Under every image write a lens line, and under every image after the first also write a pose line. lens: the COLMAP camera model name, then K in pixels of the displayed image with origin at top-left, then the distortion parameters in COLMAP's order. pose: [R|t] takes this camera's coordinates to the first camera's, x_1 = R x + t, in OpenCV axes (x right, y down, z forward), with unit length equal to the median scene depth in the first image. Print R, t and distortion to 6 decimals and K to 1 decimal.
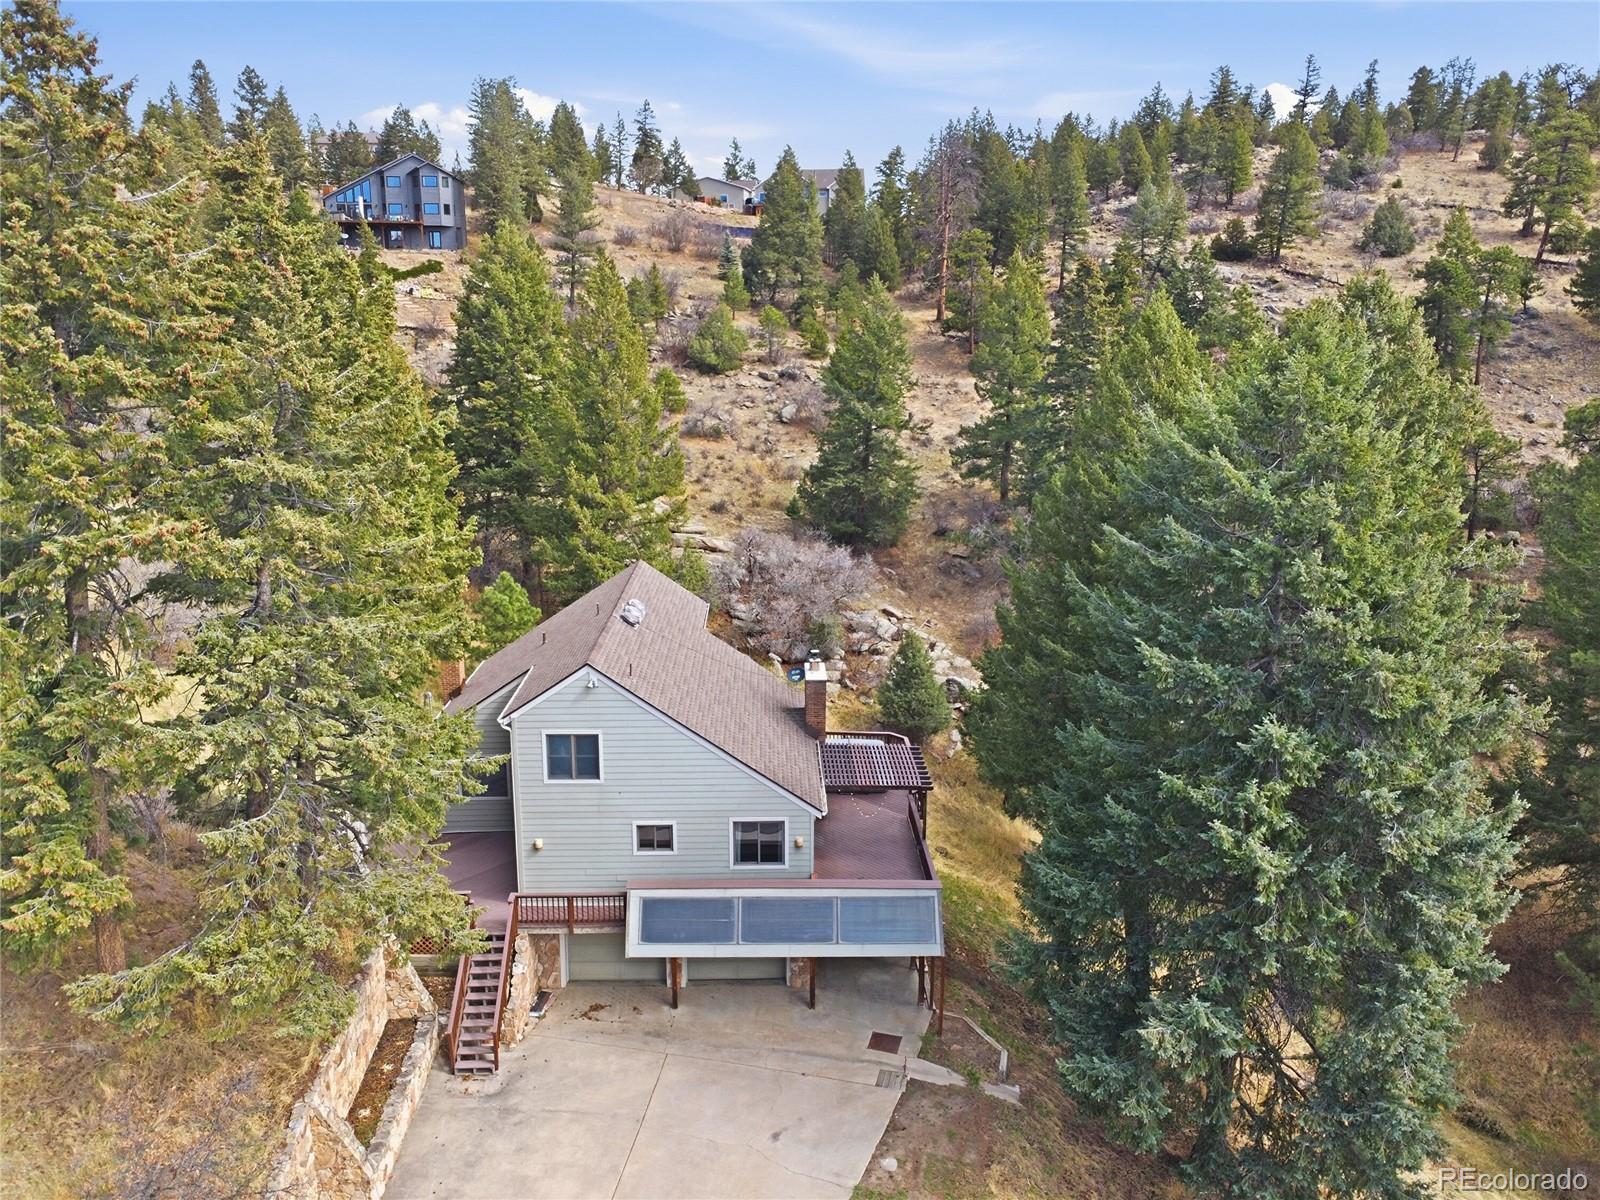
lens RADIAL K [[1195.1, 0, 800.0], [0, 1195.1, 600.0], [0, 0, 1]] dist [-0.004186, -0.000481]
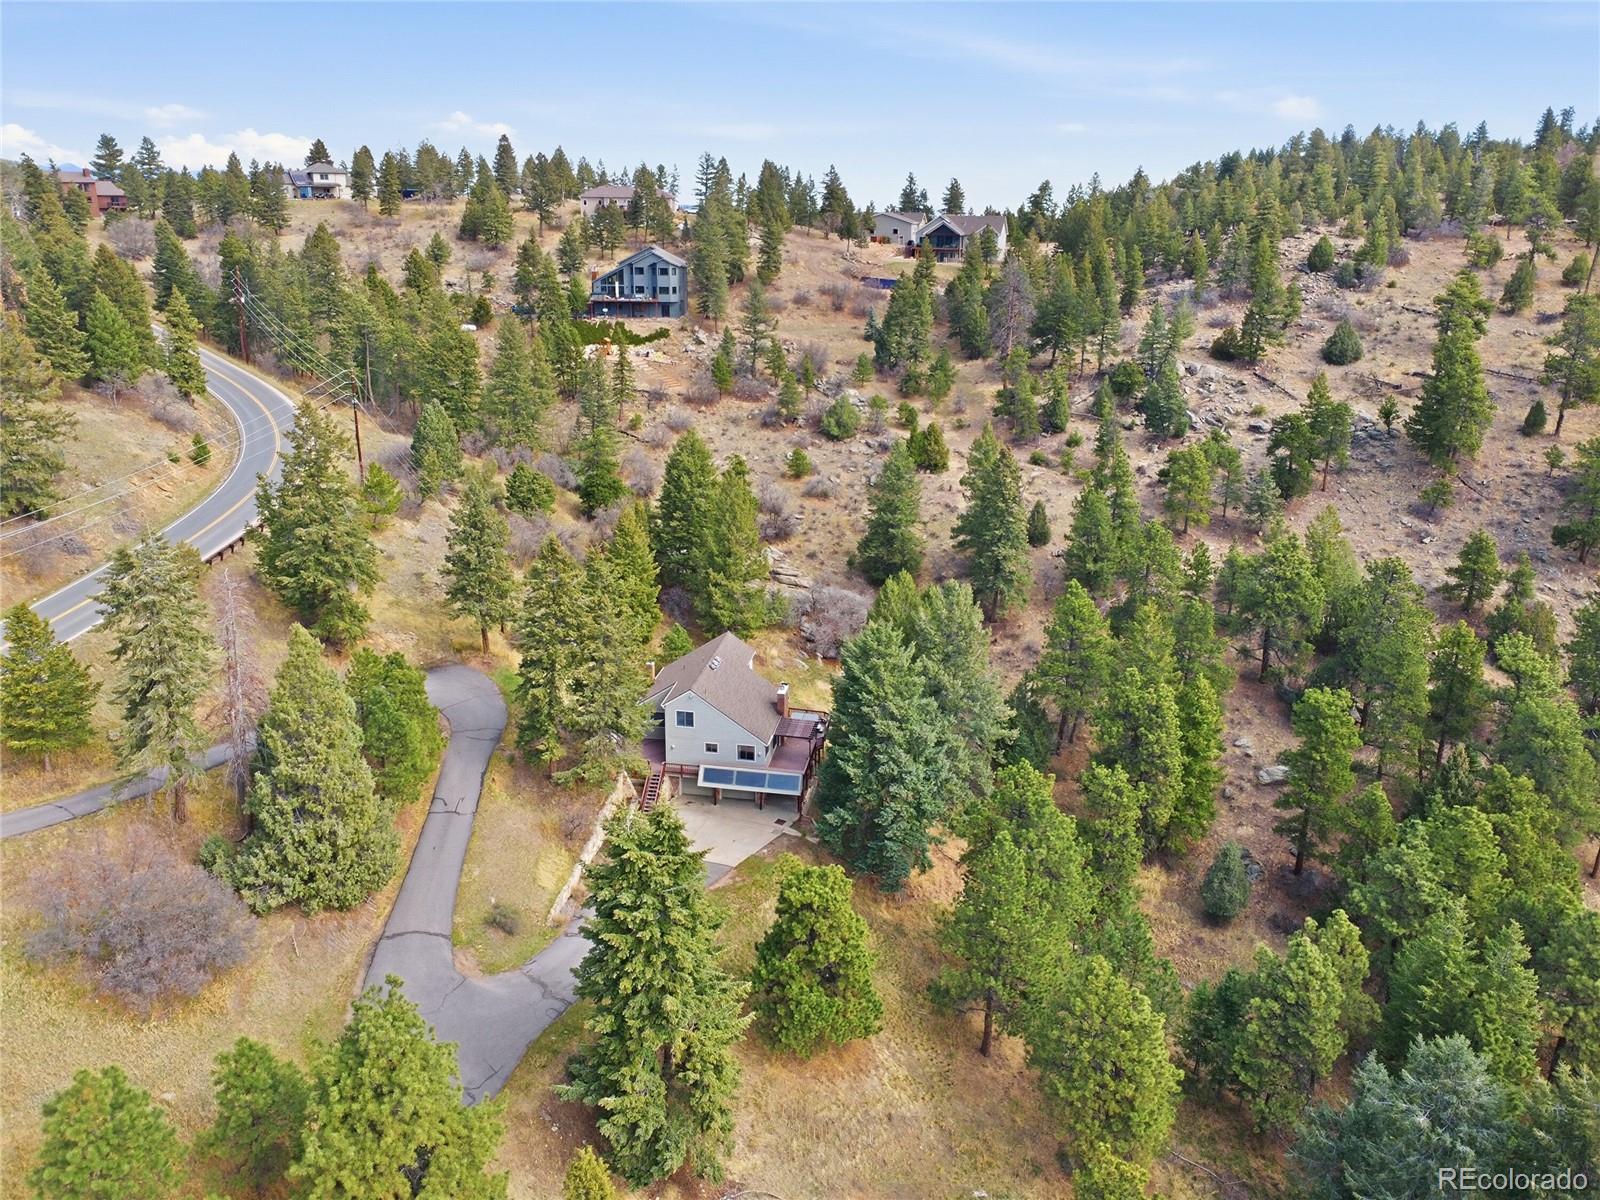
lens RADIAL K [[1195.1, 0, 800.0], [0, 1195.1, 600.0], [0, 0, 1]] dist [-0.004186, -0.000481]
pose [[0.981725, 0.066978, -0.178128, 0.344679], [-0.051272, 0.994497, 0.091360, -0.257922], [0.183267, -0.080557, 0.979757, -1.055799]]
